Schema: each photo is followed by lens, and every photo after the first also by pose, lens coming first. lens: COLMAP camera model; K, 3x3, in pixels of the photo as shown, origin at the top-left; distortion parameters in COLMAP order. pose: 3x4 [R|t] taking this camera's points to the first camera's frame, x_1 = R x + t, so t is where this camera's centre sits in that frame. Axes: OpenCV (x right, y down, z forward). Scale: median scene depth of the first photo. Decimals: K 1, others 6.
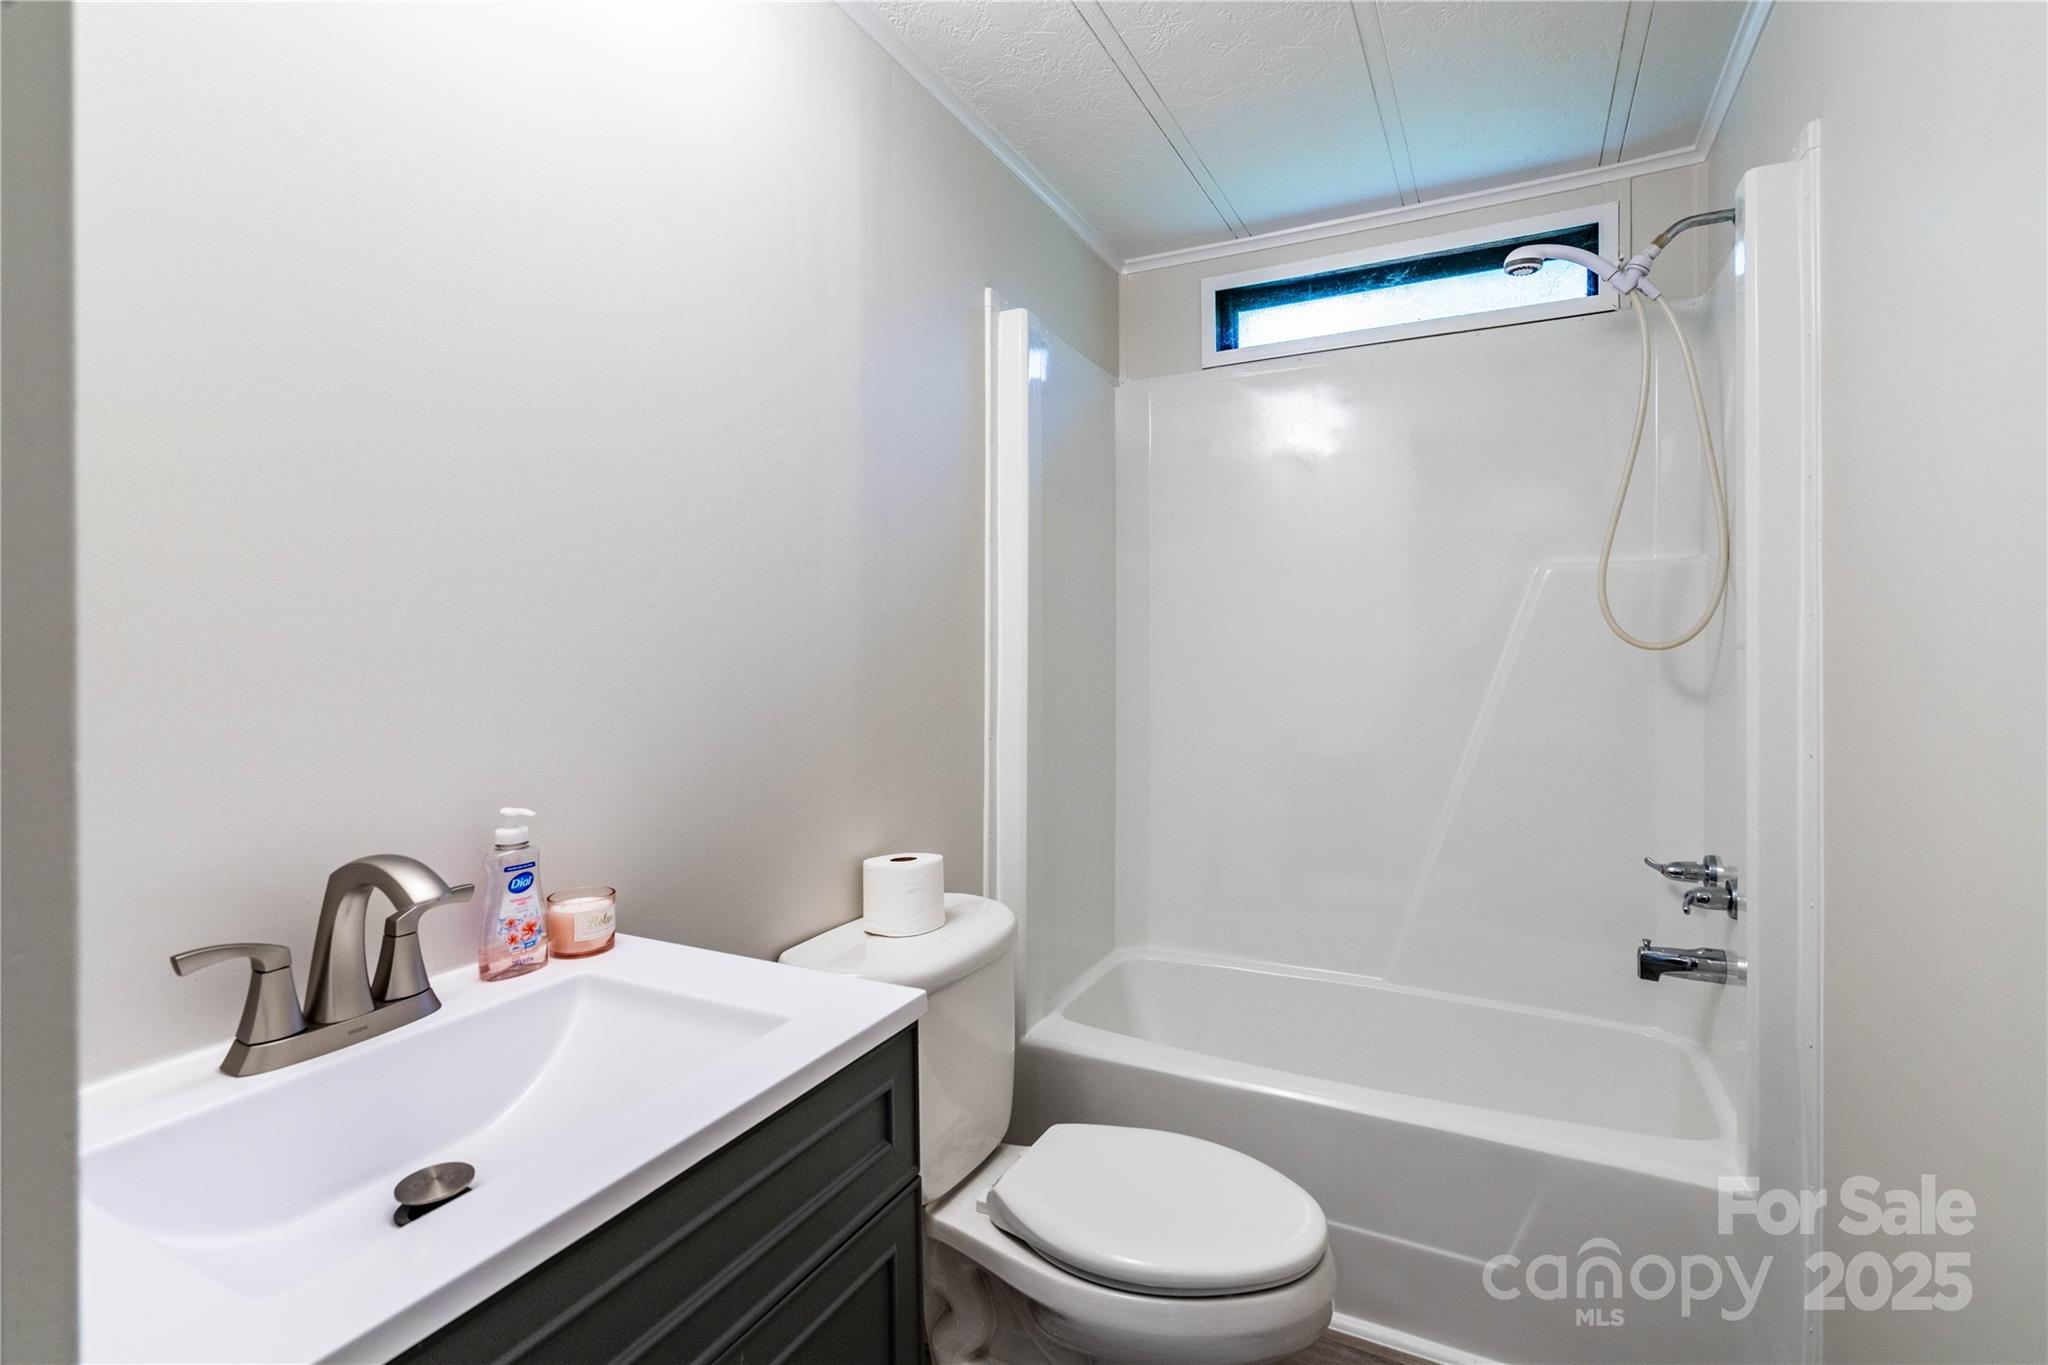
lens RADIAL K [[958.6, 0, 1031.2], [0, 958.6, 658.9], [0, 0, 1]] dist [0.002372, 0.000013]
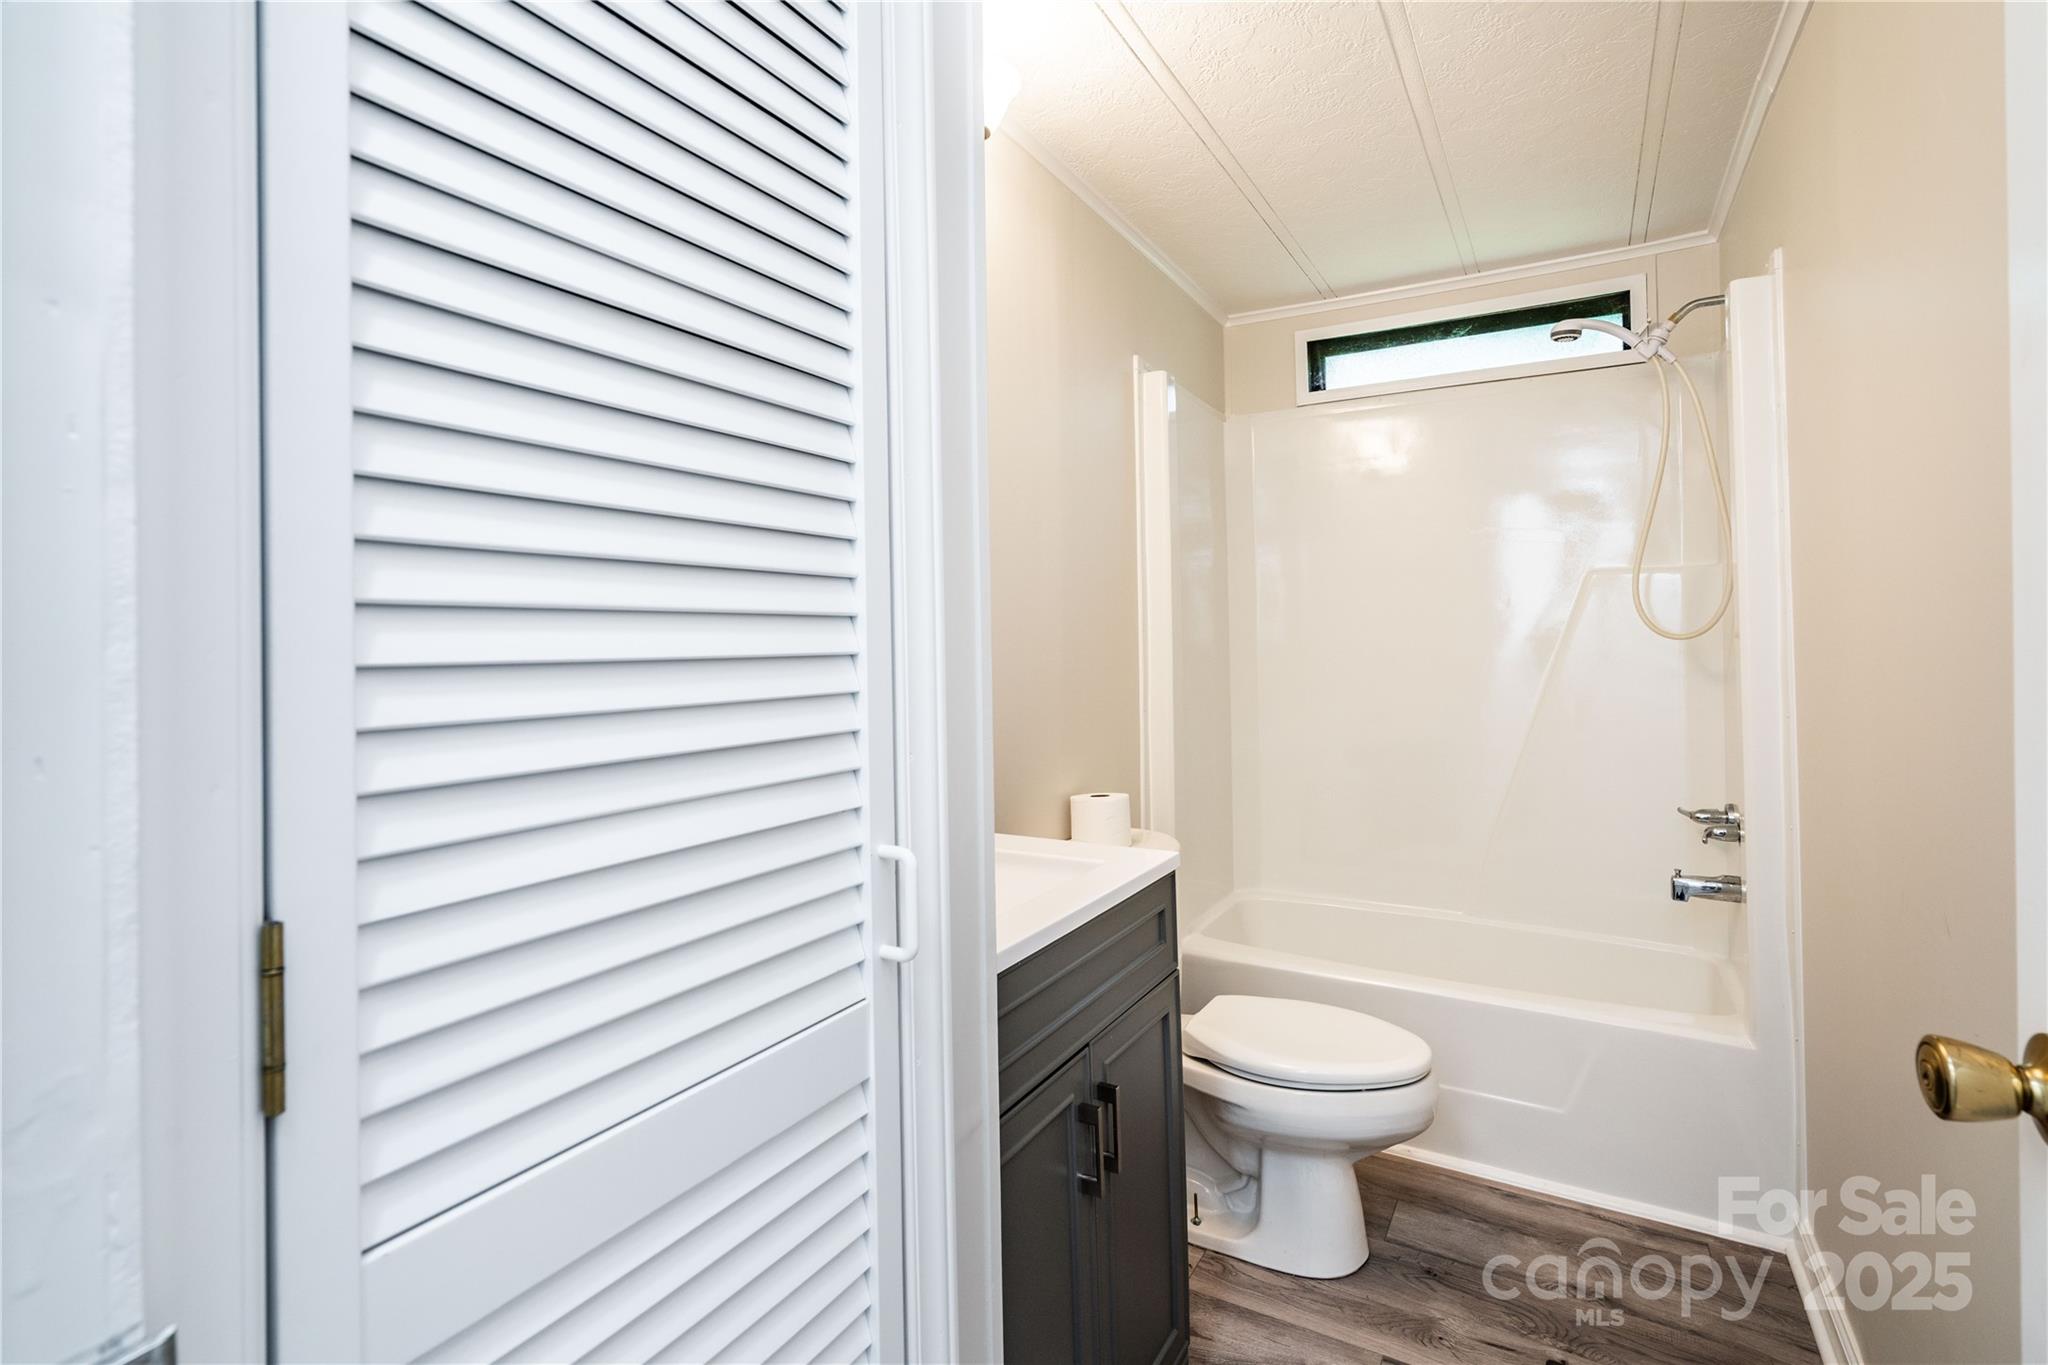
lens RADIAL K [[956.5, 0, 1042.6], [0, 956.5, 613.8], [0, 0, 1]] dist [-0.002011, 0.000653]
pose [[0.998941, -0.002507, -0.045937, -0.106808], [0.000468, 0.999016, -0.044342, 0.010236], [0.046003, 0.044274, 0.997960, -0.244482]]
